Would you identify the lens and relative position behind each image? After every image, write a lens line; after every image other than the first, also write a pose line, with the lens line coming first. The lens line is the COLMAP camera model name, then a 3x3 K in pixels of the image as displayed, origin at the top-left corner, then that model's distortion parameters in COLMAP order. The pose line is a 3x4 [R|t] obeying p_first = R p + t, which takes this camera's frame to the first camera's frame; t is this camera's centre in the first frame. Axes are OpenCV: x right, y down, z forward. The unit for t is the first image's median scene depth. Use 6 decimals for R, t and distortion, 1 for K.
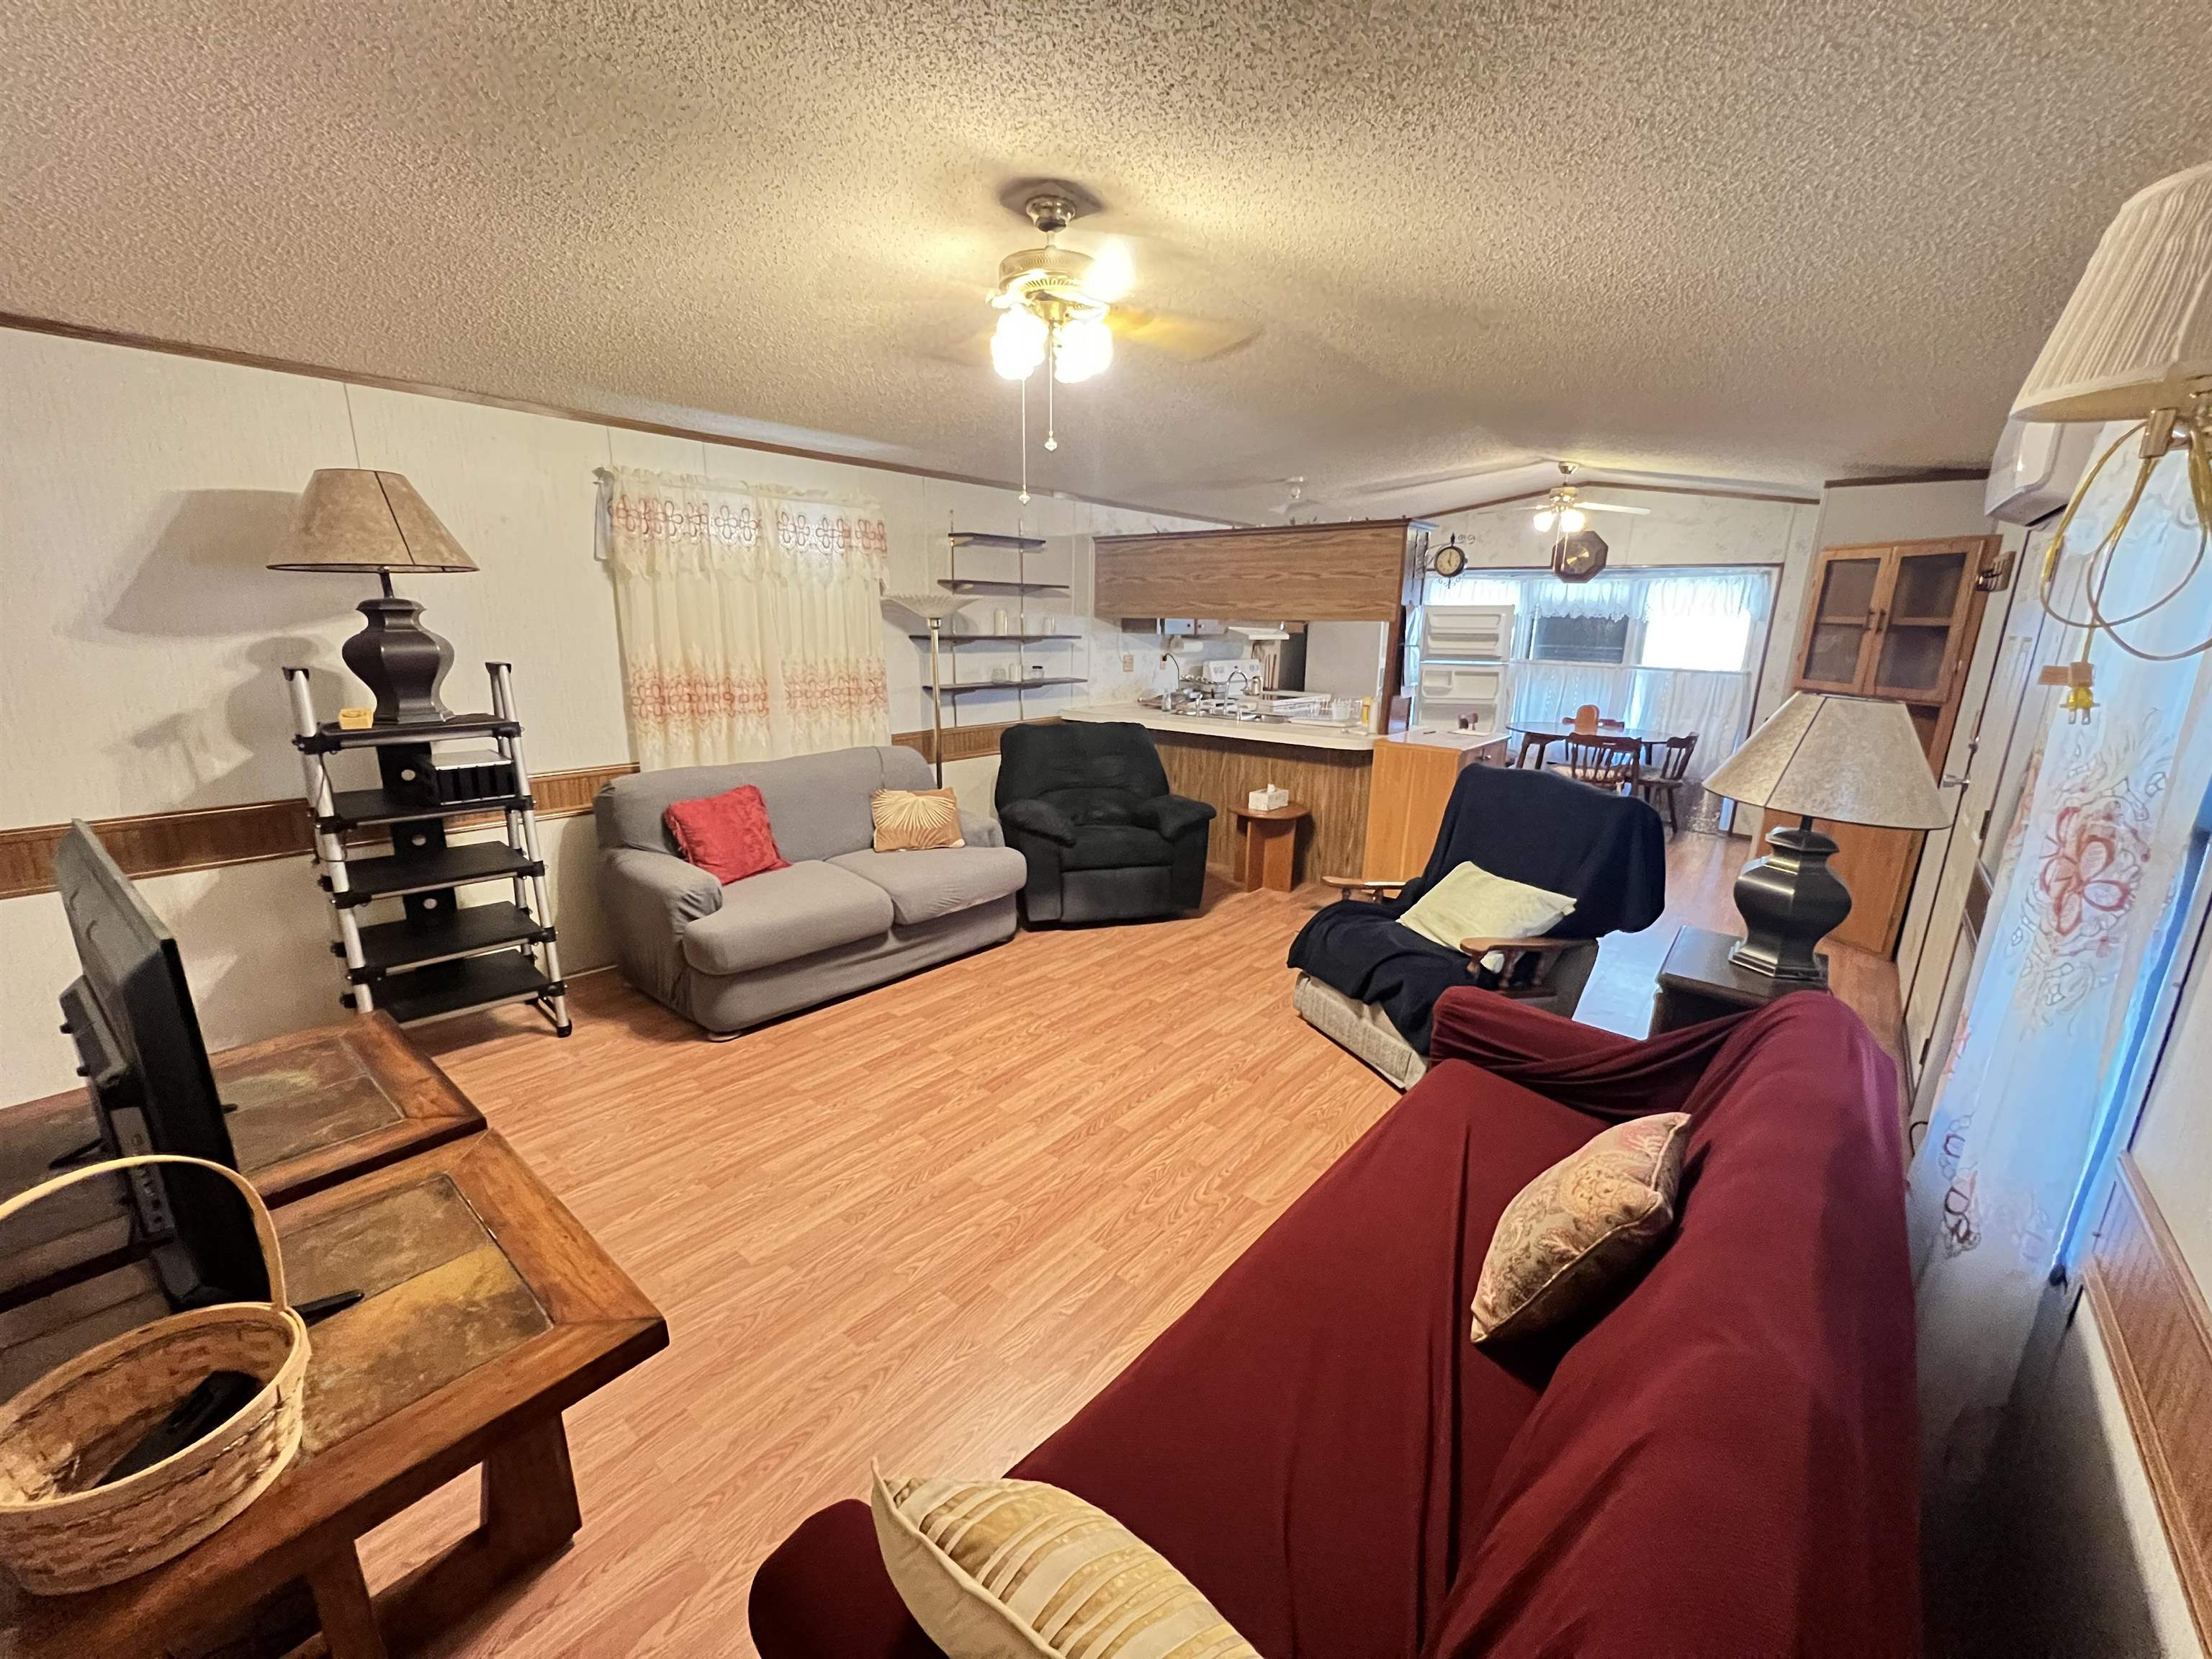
lens RADIAL K [[890.5, 0, 1108.7], [0, 890.5, 832.7], [0, 0, 1]] dist [-0.001316, -0.000245]
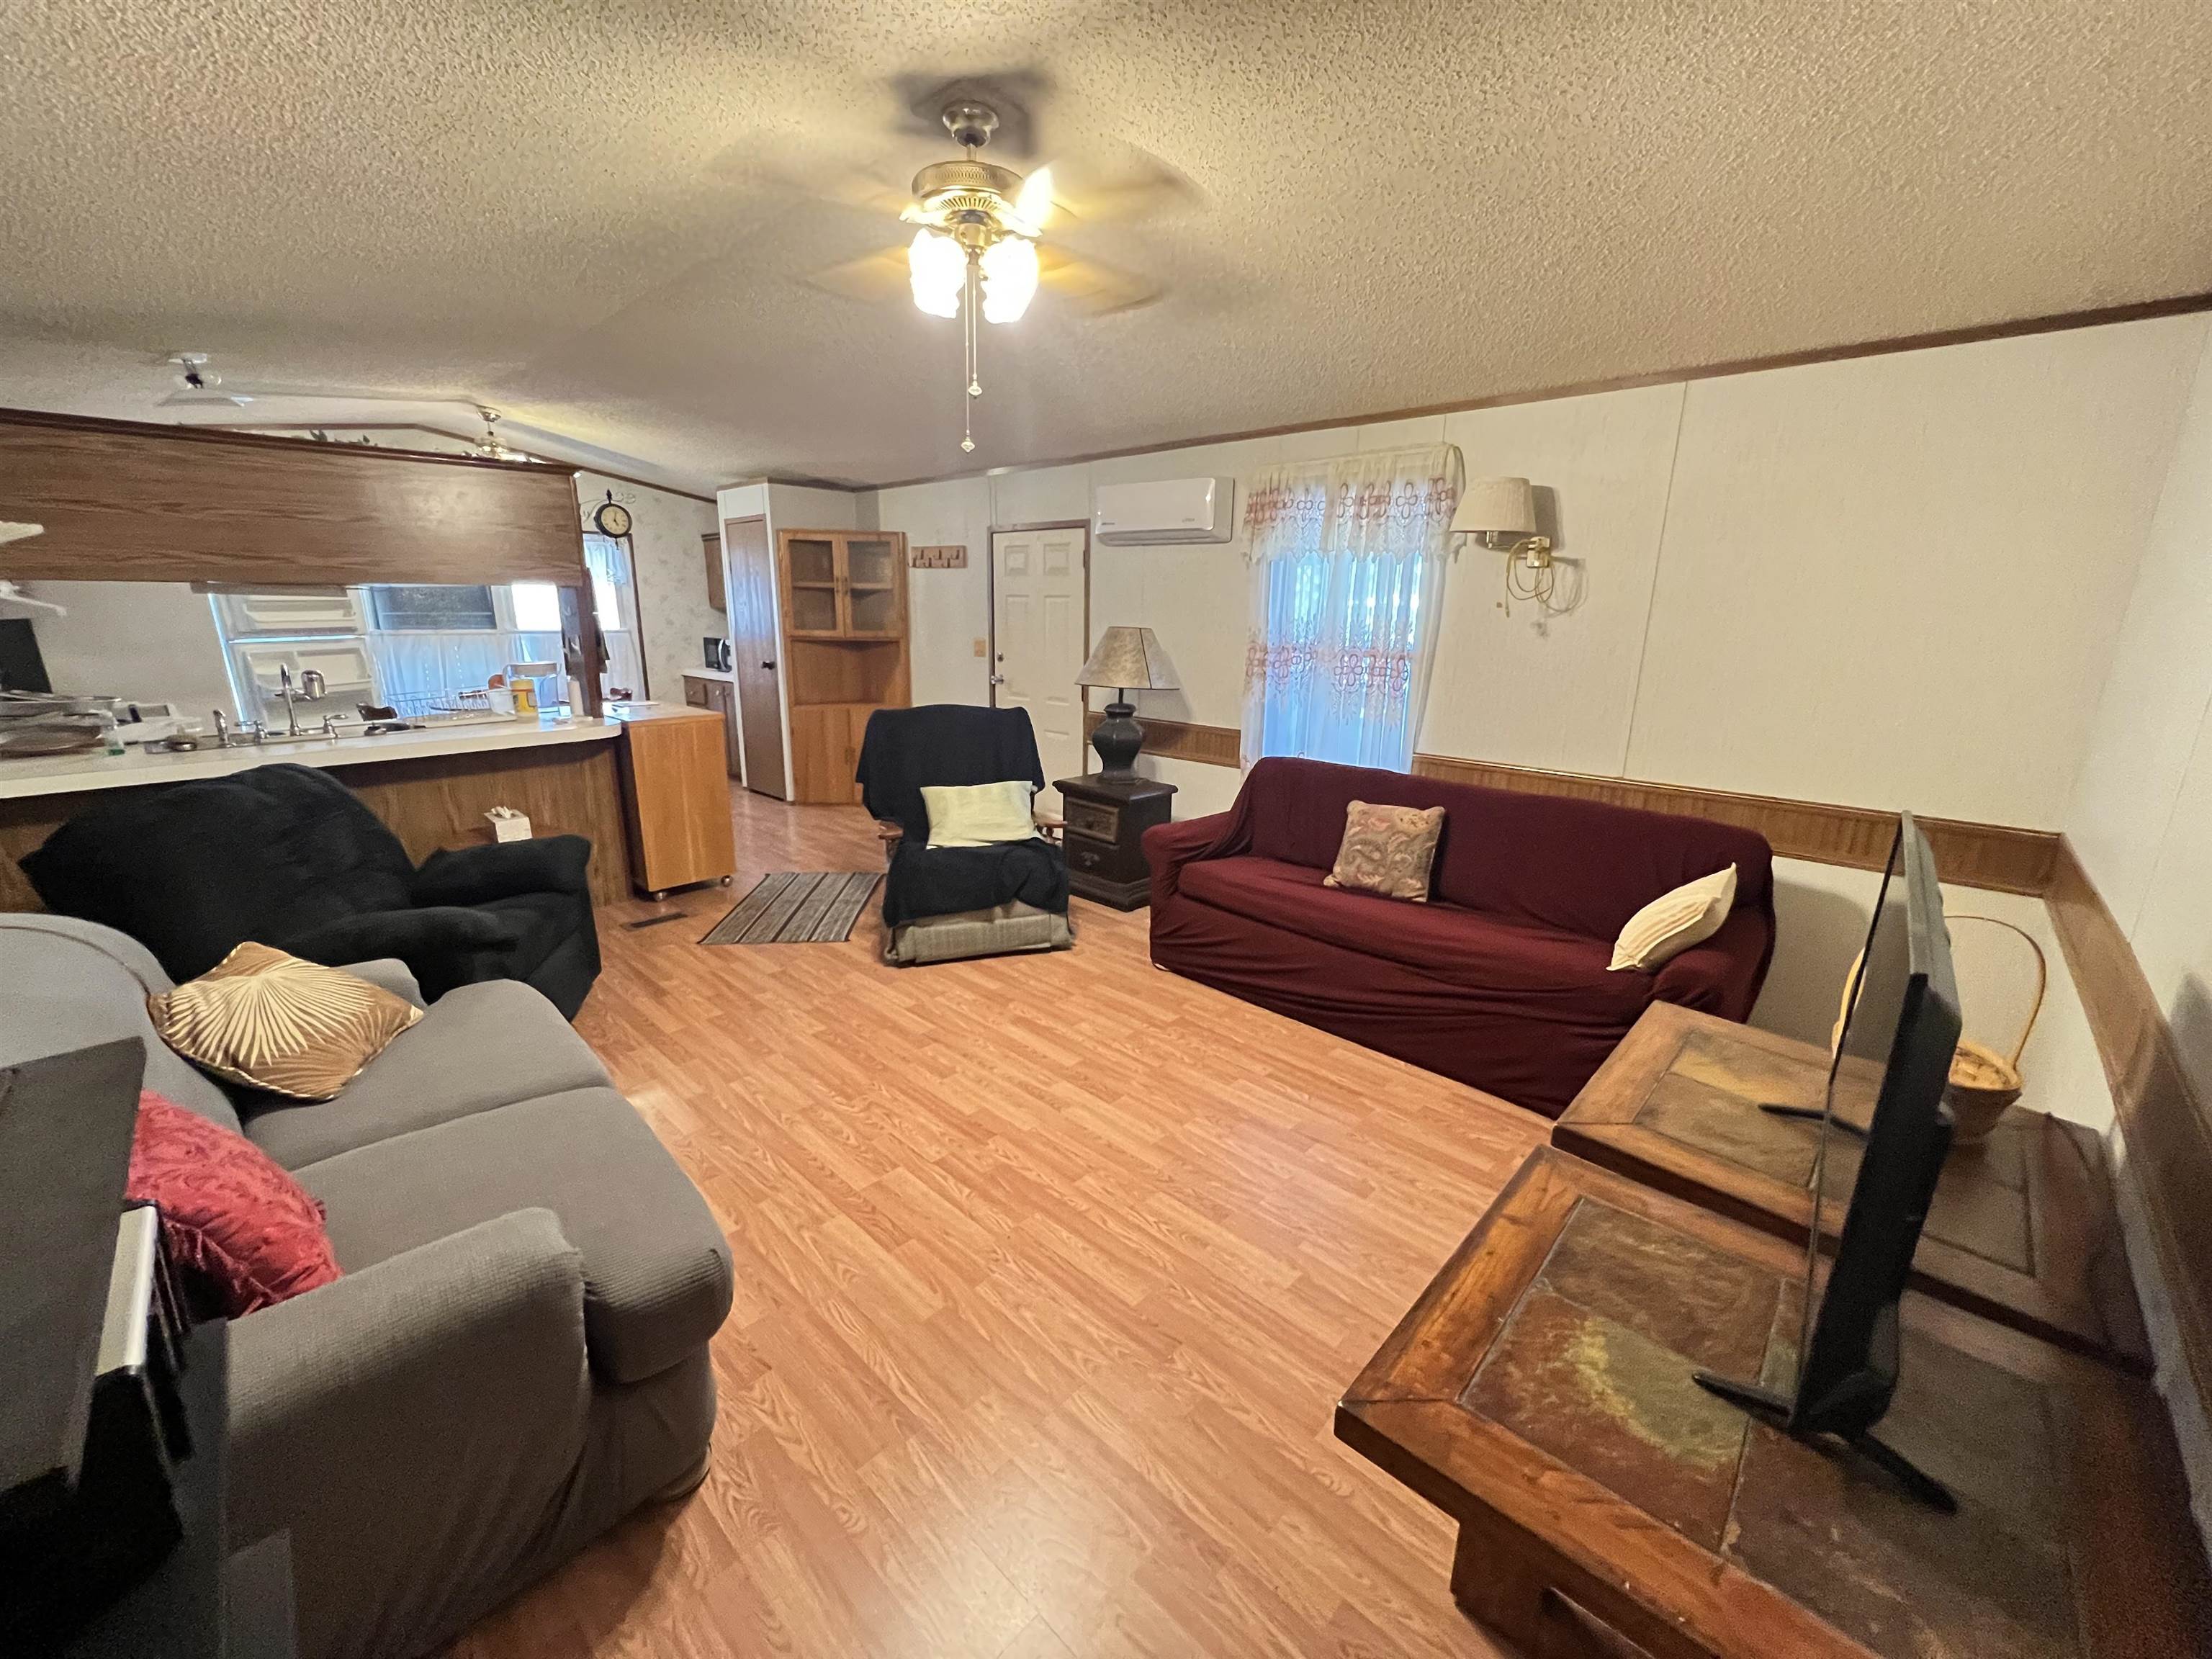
lens RADIAL K [[890.5, 0, 1108.7], [0, 890.5, 832.7], [0, 0, 1]] dist [-0.001316, -0.000245]
pose [[0.050845, -0.266477, 0.962499, -0.840111], [0.226393, 0.941733, 0.248768, -0.169620], [-0.972708, 0.205254, 0.108211, 0.700706]]
